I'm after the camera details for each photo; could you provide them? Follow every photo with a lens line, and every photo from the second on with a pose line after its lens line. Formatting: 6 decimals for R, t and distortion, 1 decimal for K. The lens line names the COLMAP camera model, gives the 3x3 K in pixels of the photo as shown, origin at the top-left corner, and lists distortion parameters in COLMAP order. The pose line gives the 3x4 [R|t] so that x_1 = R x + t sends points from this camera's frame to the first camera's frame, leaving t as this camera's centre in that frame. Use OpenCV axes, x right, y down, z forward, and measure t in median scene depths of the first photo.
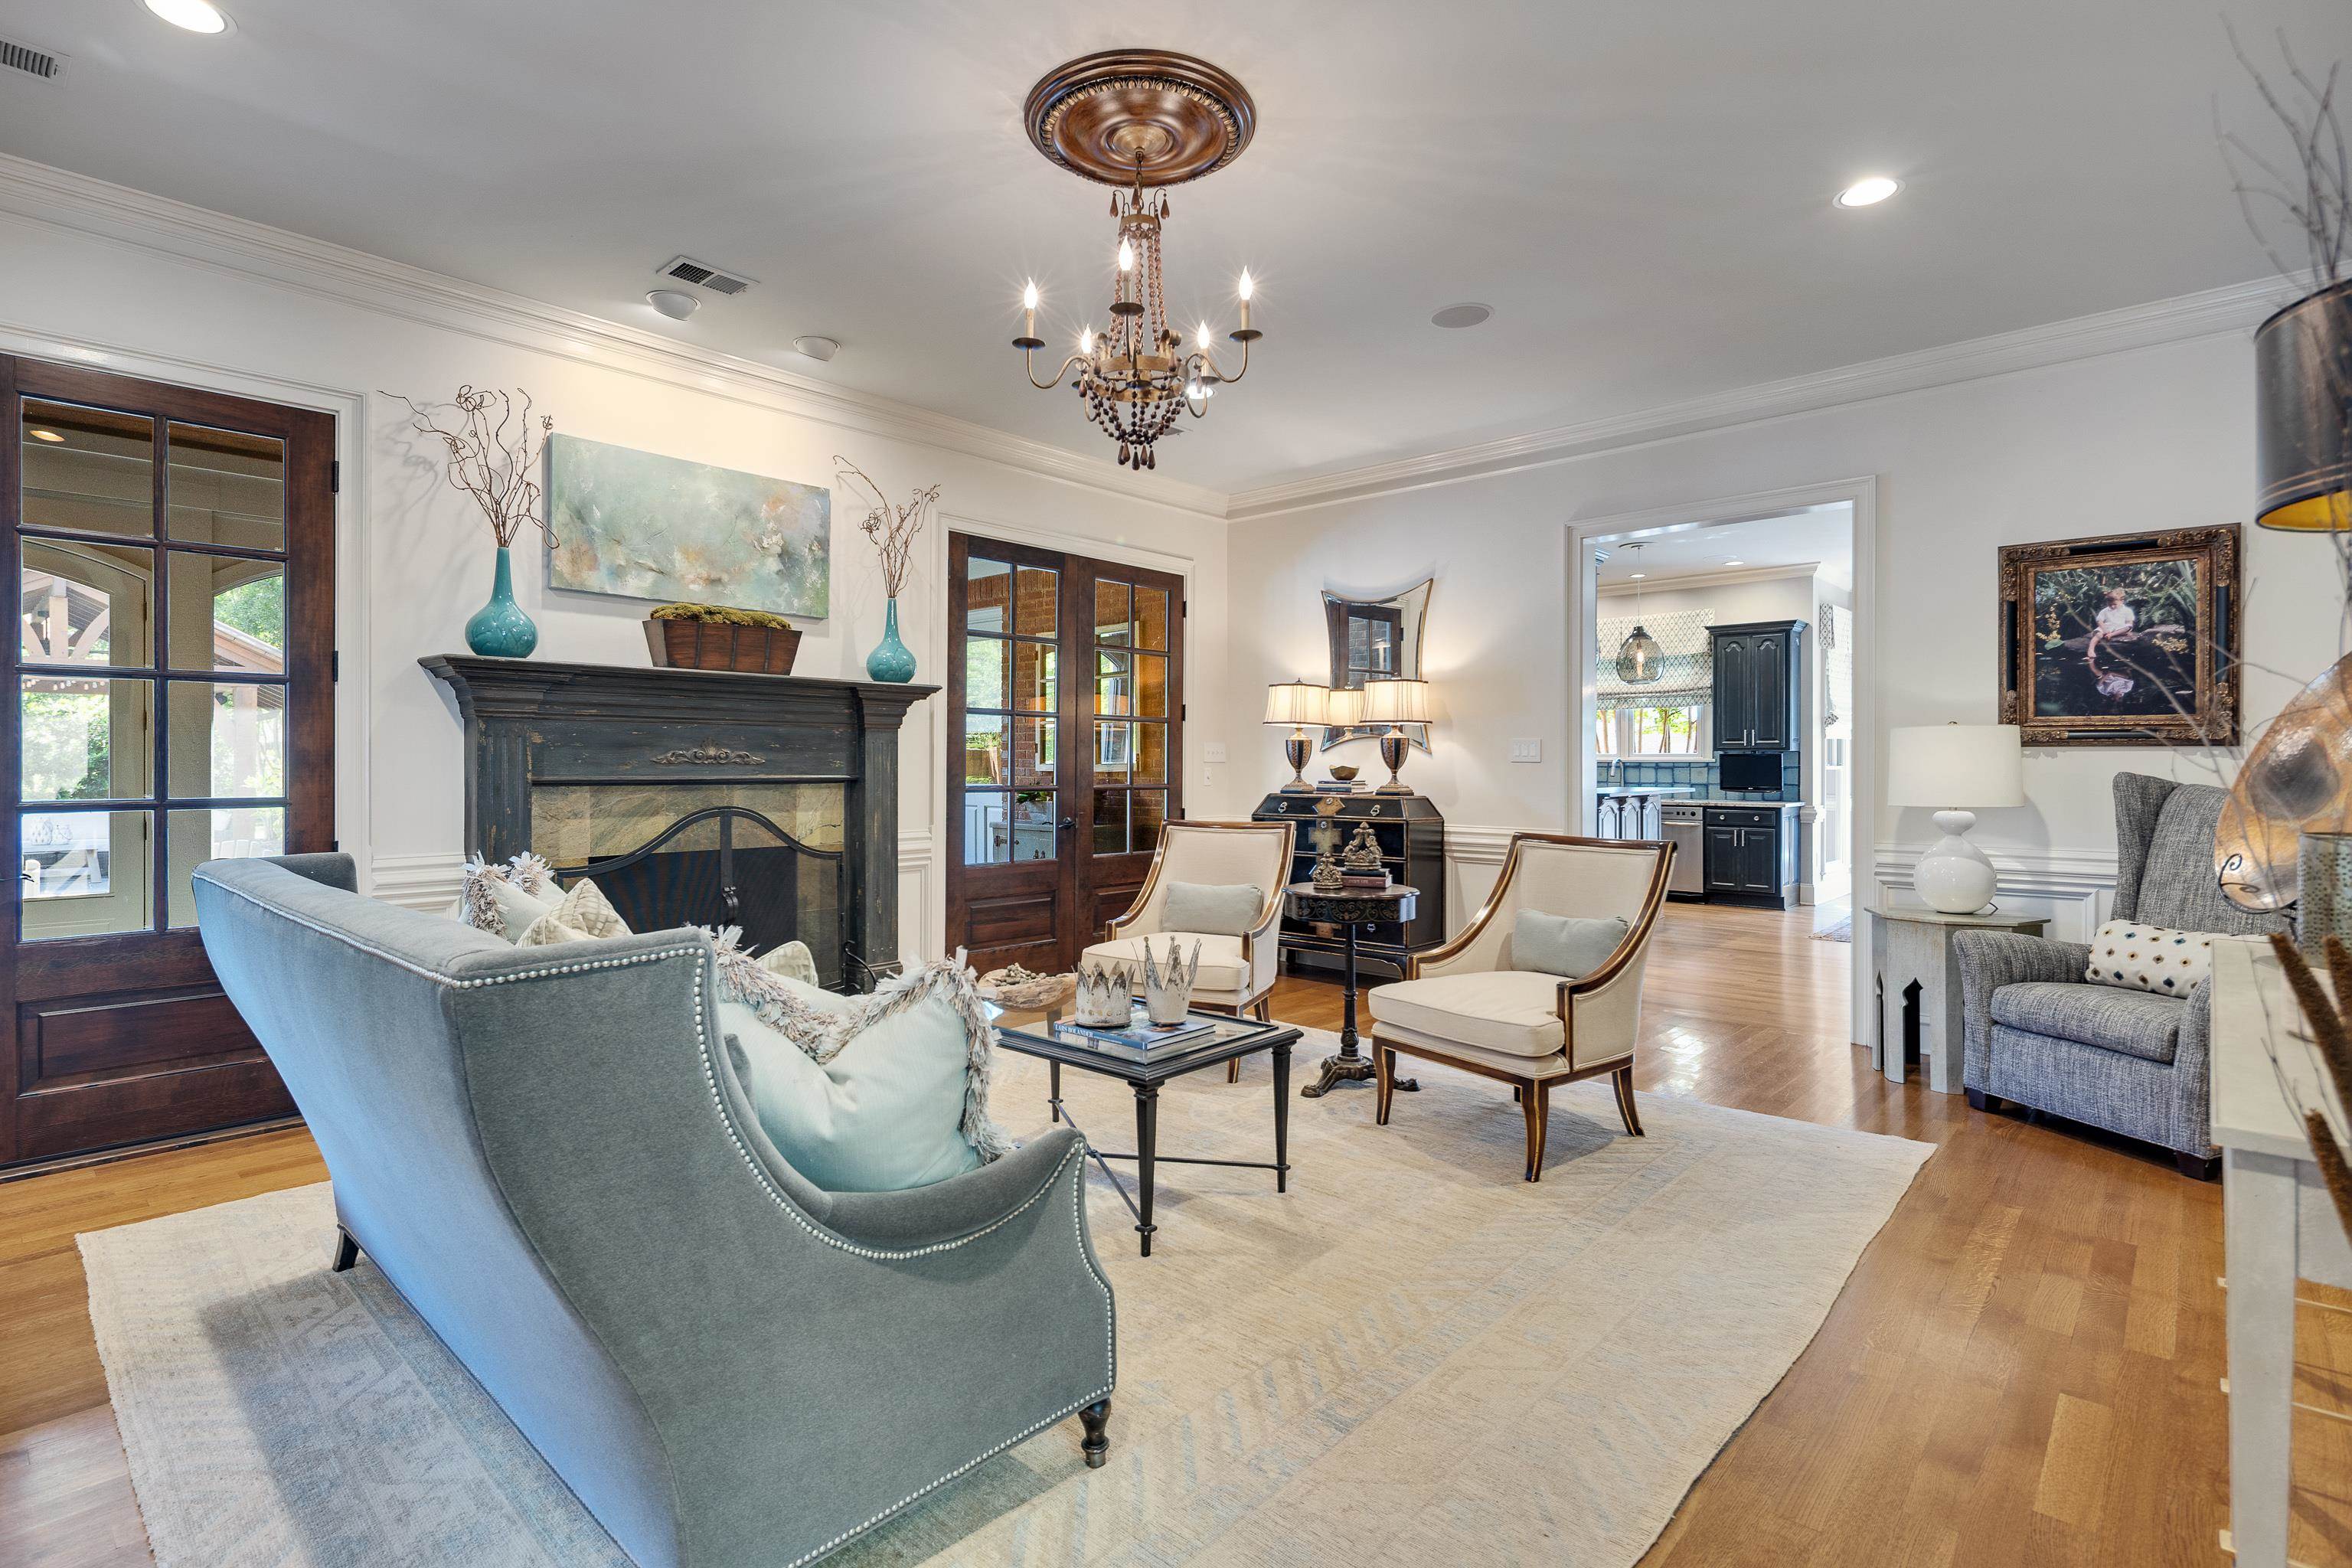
lens RADIAL K [[1132.9, 0, 1171.2], [0, 1132.9, 760.4], [0, 0, 1]] dist [-0.000189, -0.000066]
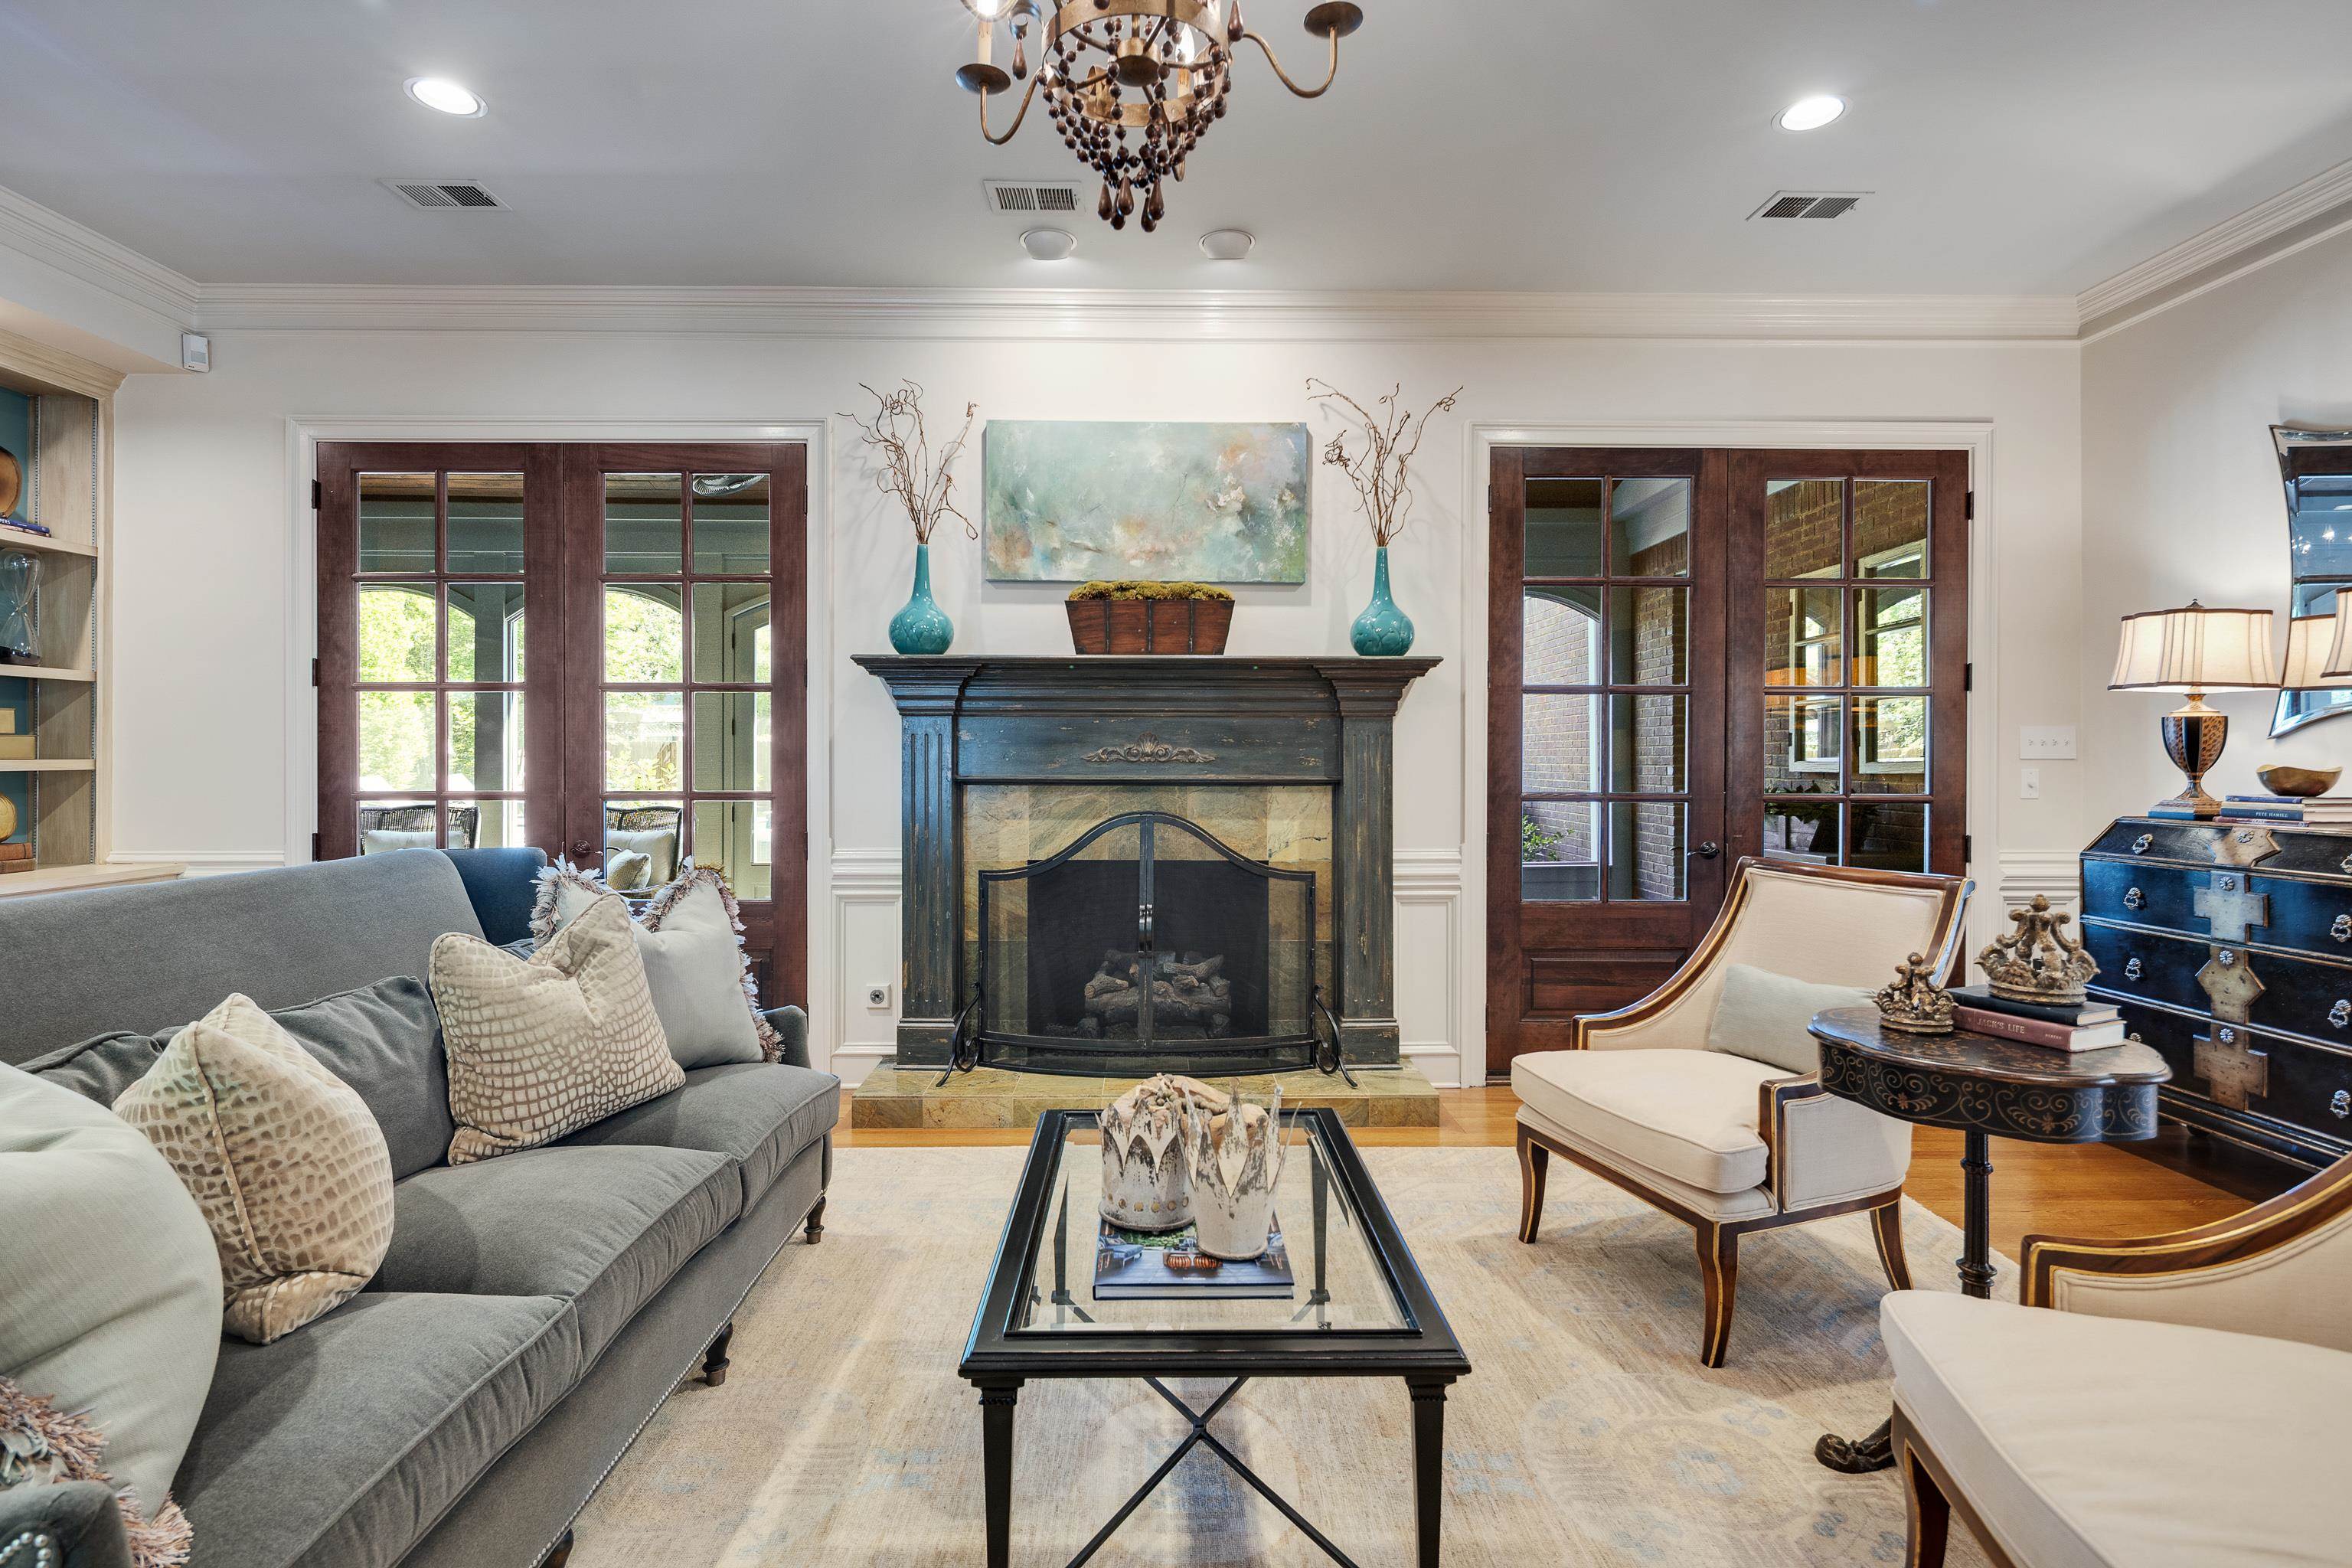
lens RADIAL K [[1132.9, 0, 1171.2], [0, 1132.9, 760.4], [0, 0, 1]] dist [-0.000189, -0.000066]
pose [[0.679122, -0.000208, -0.734025, 0.242813], [0.002042, 0.999997, 0.001606, 0.000467], [0.734023, -0.002590, 0.679120, 0.406699]]
